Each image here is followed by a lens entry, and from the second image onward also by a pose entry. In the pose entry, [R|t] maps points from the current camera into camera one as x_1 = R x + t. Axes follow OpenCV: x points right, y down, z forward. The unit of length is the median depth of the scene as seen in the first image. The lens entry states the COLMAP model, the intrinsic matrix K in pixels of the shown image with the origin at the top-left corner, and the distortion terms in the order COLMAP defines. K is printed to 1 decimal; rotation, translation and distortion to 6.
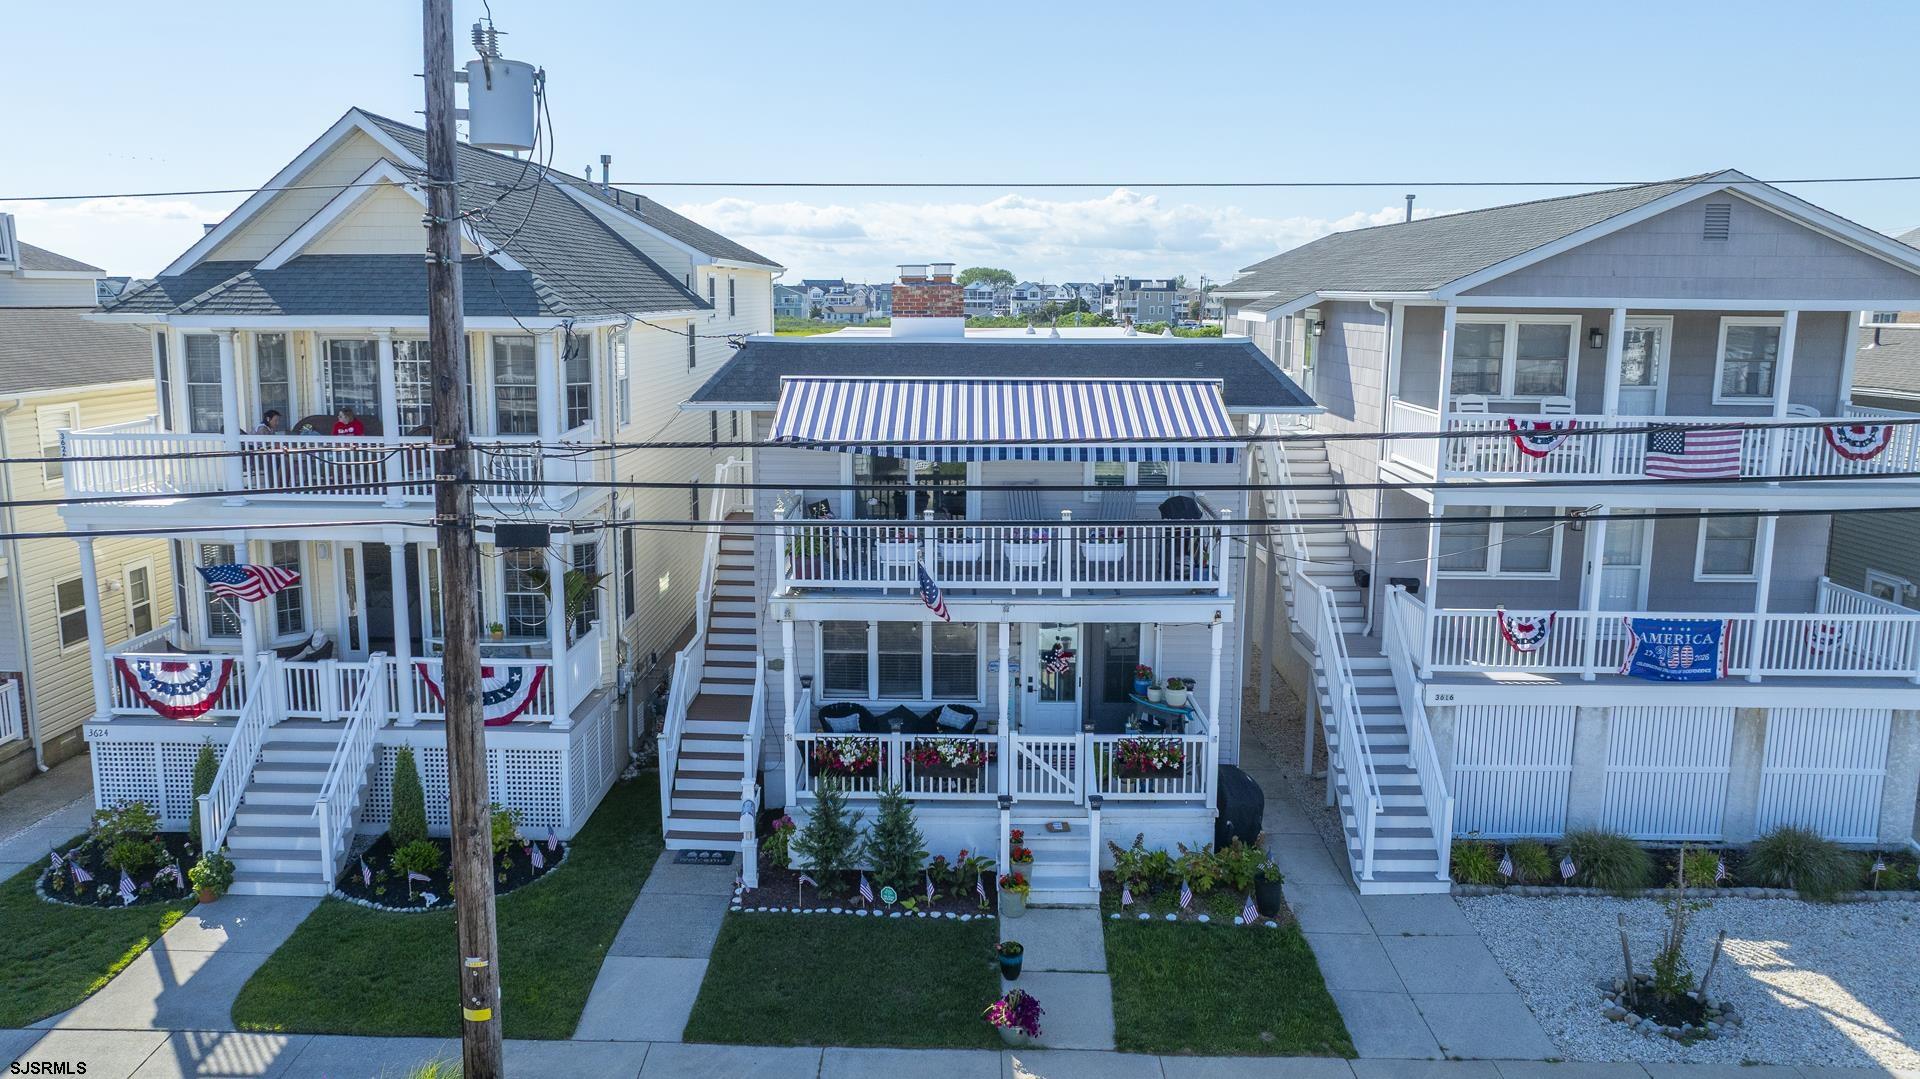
lens RADIAL K [[1349.7, 0, 928.9], [0, 1349.7, 532.6], [0, 0, 1]] dist [-0.041683, 0.033429]
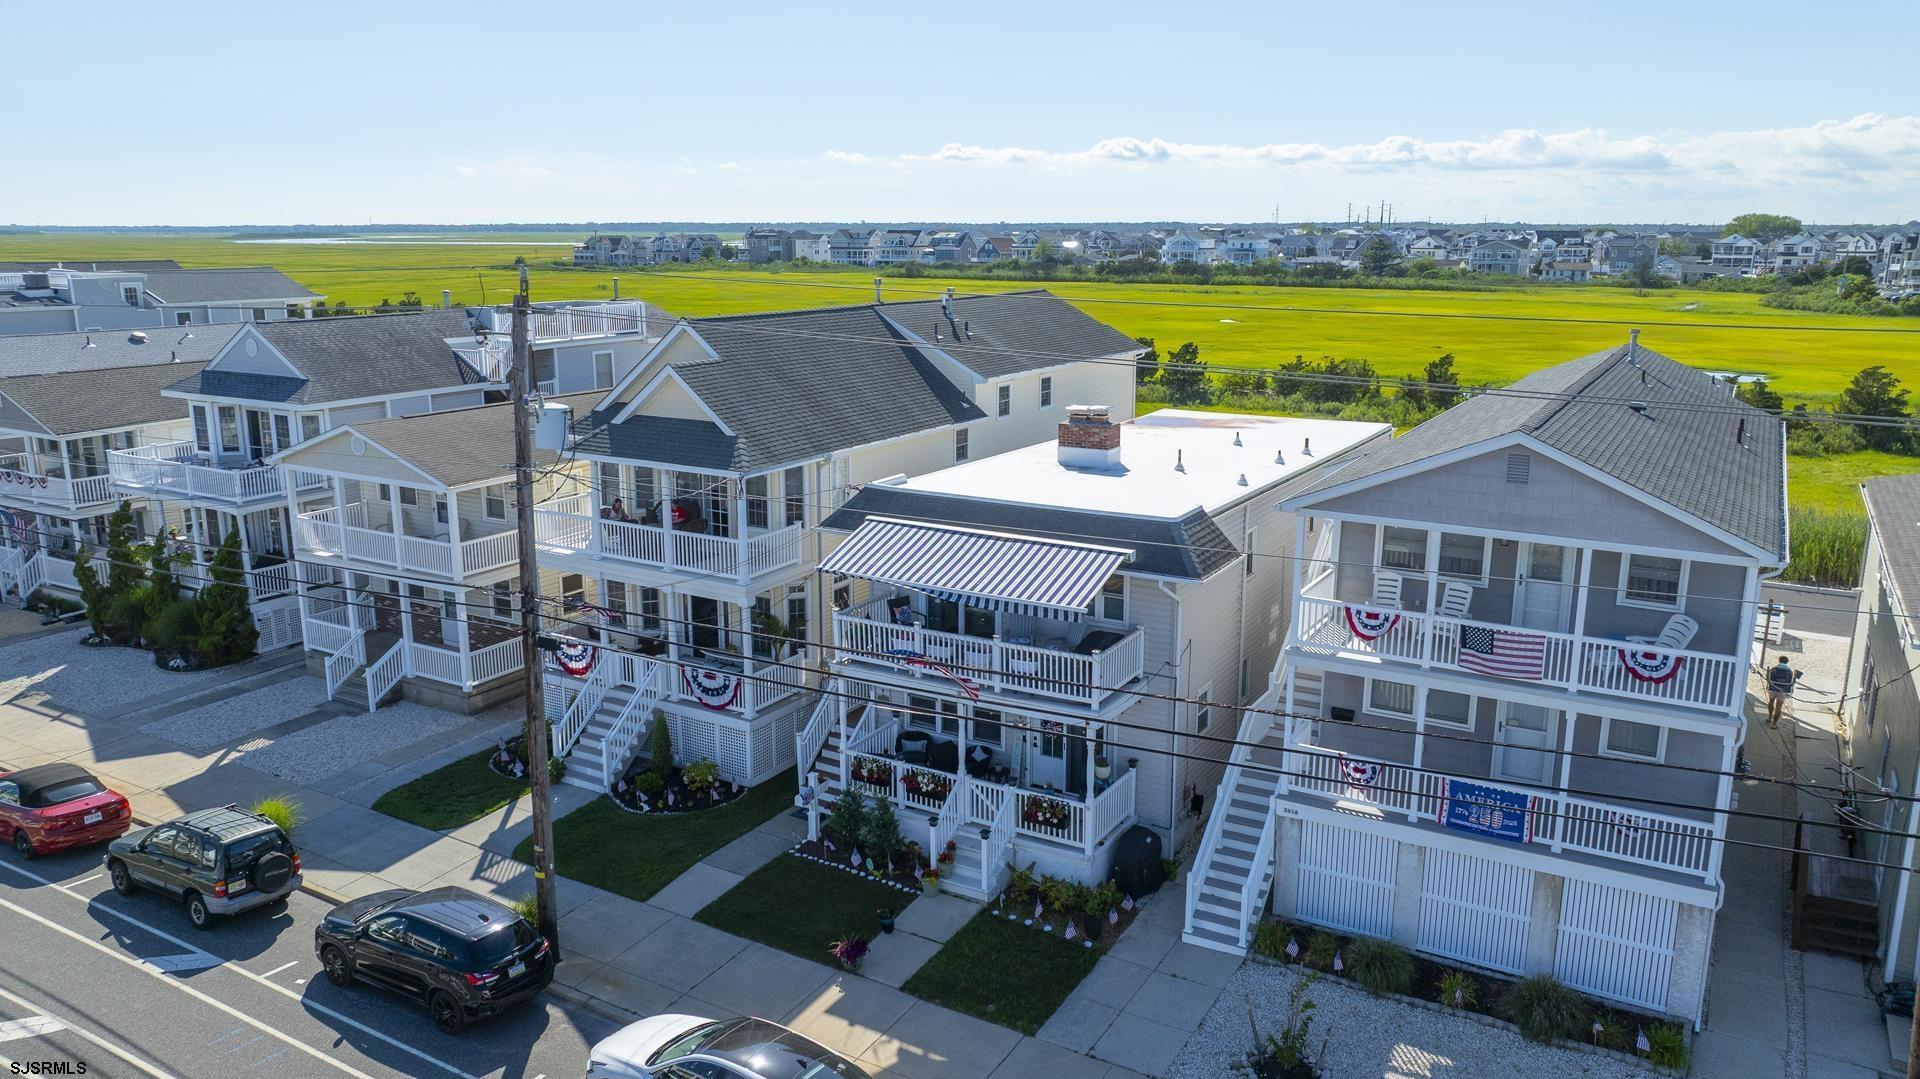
lens RADIAL K [[1349.7, 0, 965.8], [0, 1349.7, 521.3], [0, 0, 1]] dist [-0.041683, 0.033429]
pose [[0.874973, 0.100863, -0.473550, 0.710322], [-0.083177, 0.994833, 0.058207, -0.208812], [0.476974, -0.011541, 0.878841, -0.289327]]
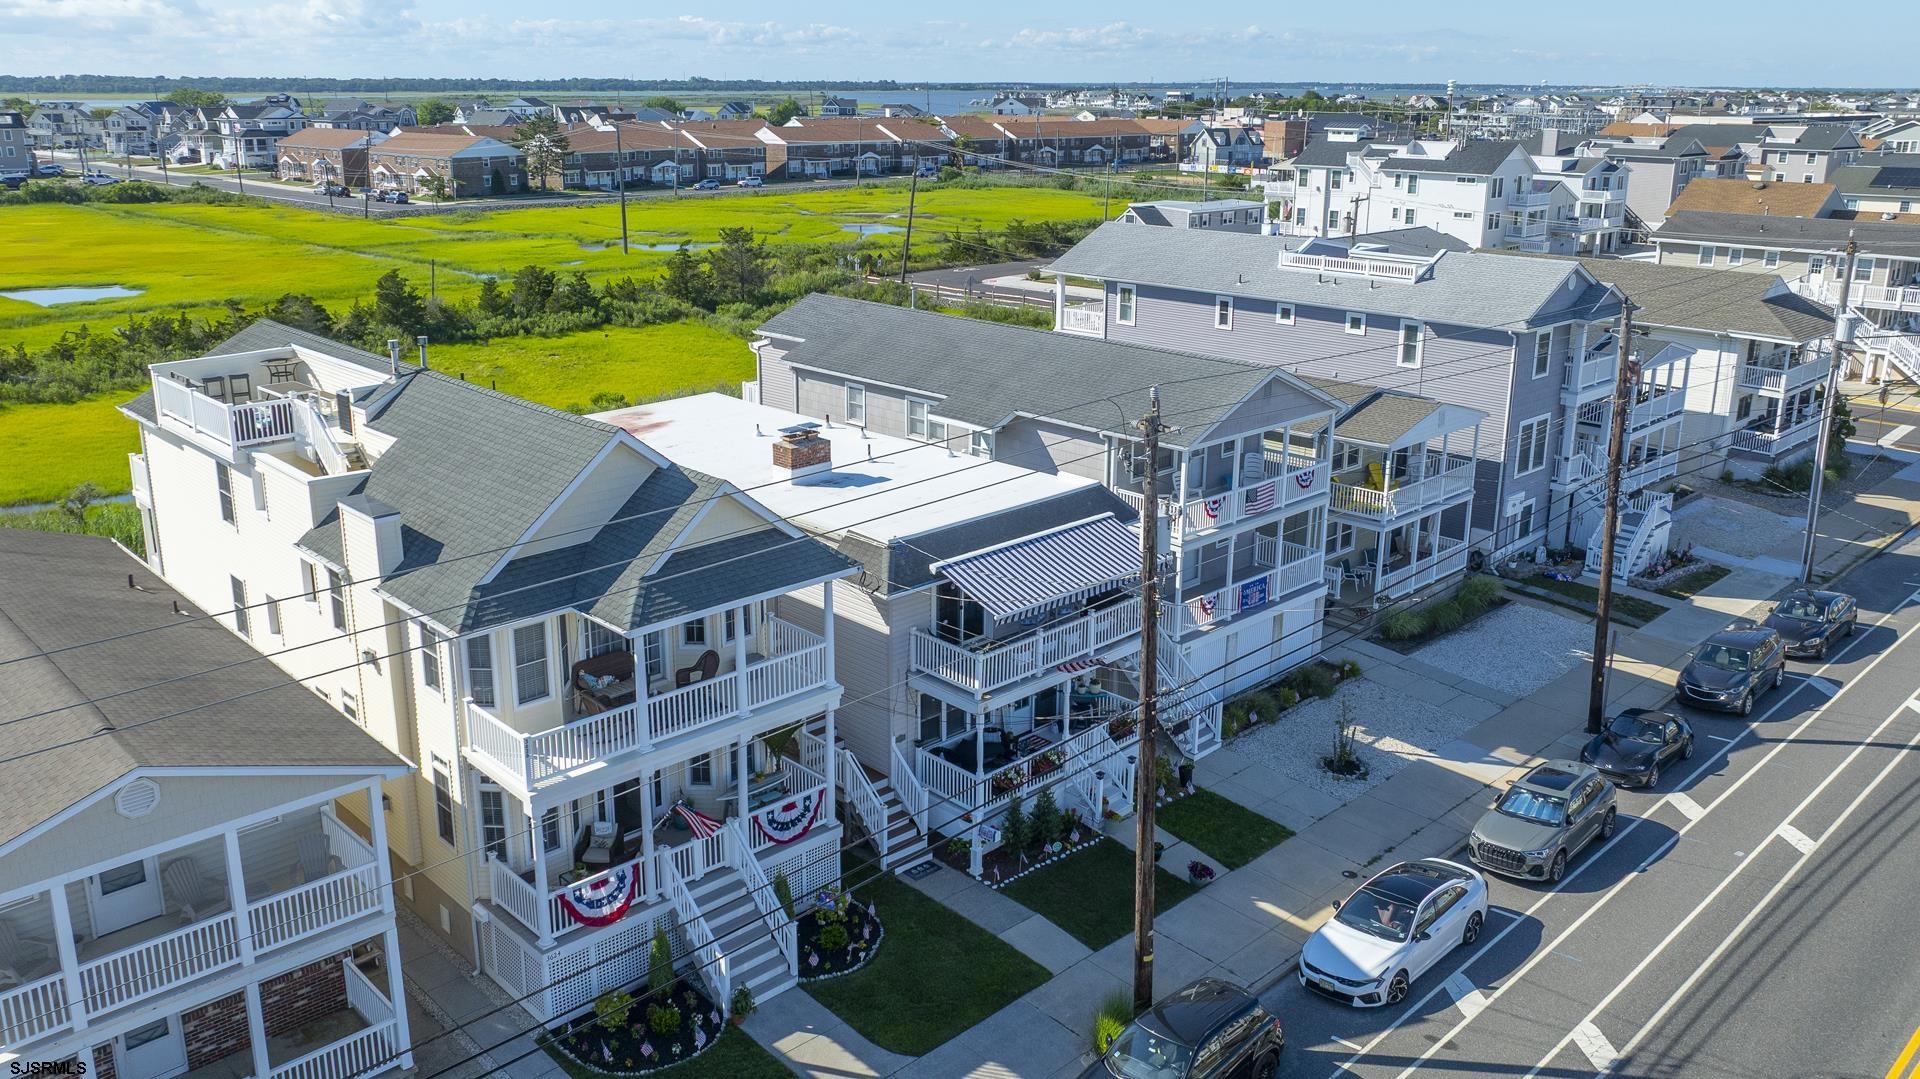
lens RADIAL K [[1461.4, 0, 936.0], [0, 1461.4, 488.0], [0, 0, 1]] dist [-0.035636, 0.019427]
pose [[0.708050, -0.188576, 0.680518, -1.261354], [0.123350, 0.981897, 0.143749, -0.452881], [-0.695306, -0.017840, 0.718492, -0.238779]]
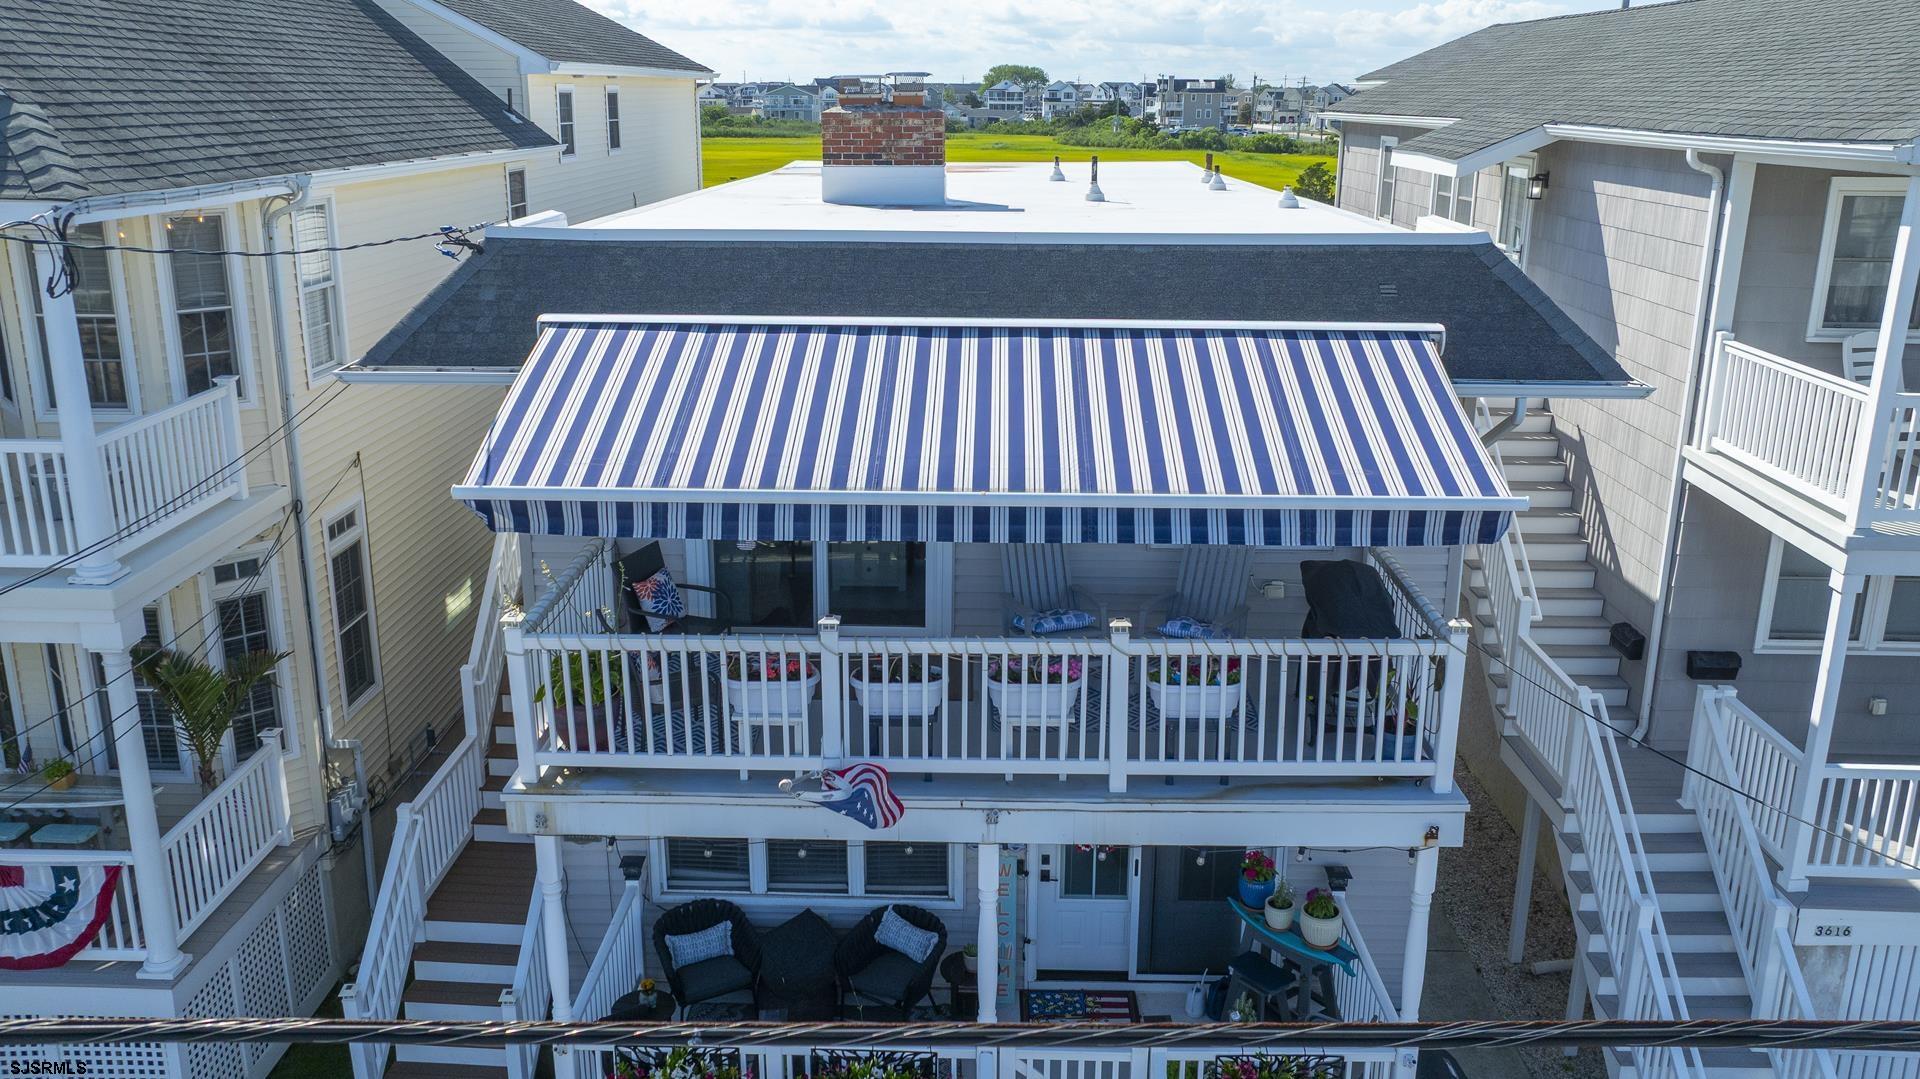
lens RADIAL K [[1461.4, 0, 949.5], [0, 1461.4, 495.6], [0, 0, 1]] dist [-0.035636, 0.019427]
pose [[0.999996, 0.002528, -0.001444, 0.040145], [-0.002381, 0.995598, 0.093701, -0.101065], [0.001675, -0.093697, 0.995599, 0.465123]]
